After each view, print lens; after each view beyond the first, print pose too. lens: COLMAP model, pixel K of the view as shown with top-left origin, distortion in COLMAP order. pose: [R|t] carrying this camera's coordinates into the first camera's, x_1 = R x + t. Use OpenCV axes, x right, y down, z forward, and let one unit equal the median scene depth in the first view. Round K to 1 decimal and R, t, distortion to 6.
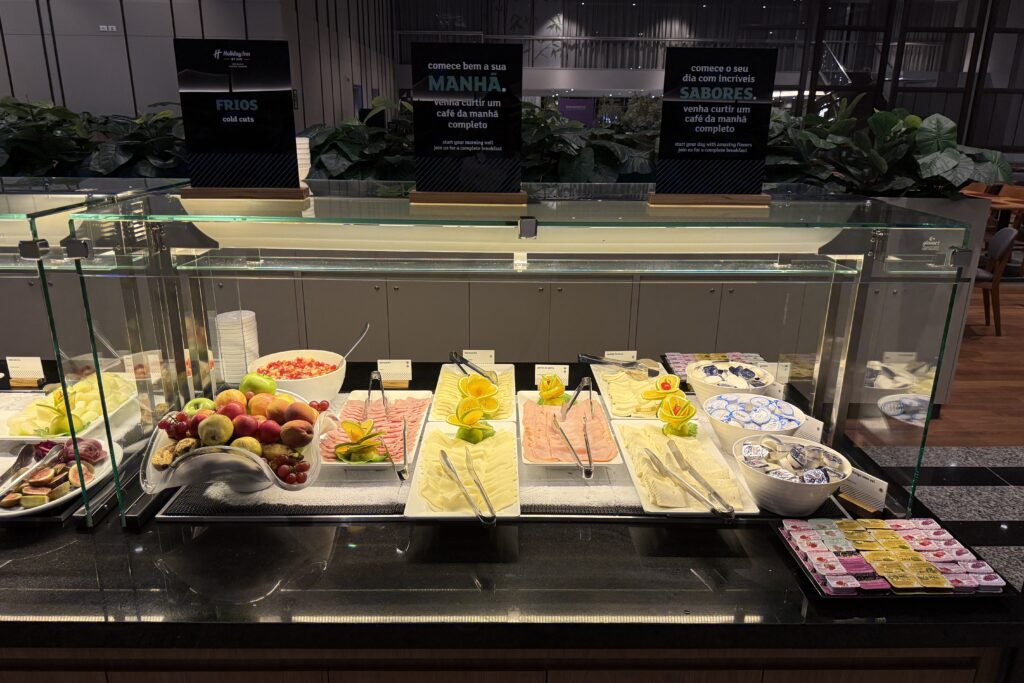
lens RADIAL K [[720.7, 0, 512.0], [0, 720.7, 341.5], [0, 0, 1]] dist [0.028999, 0.001648]
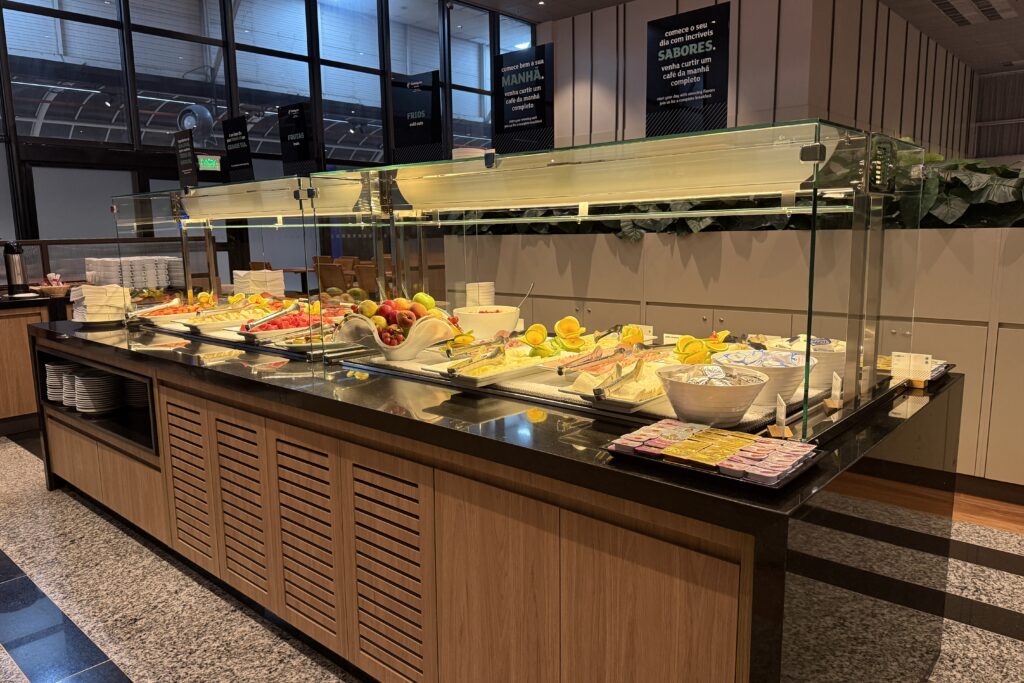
lens RADIAL K [[720.7, 0, 512.0], [0, 720.7, 341.5], [0, 0, 1]] dist [0.028999, 0.001648]
pose [[0.736442, 0.079225, -0.671845, 0.898644], [-0.177877, 0.980851, -0.079316, 0.258647], [0.652696, 0.177918, 0.736432, 0.042165]]
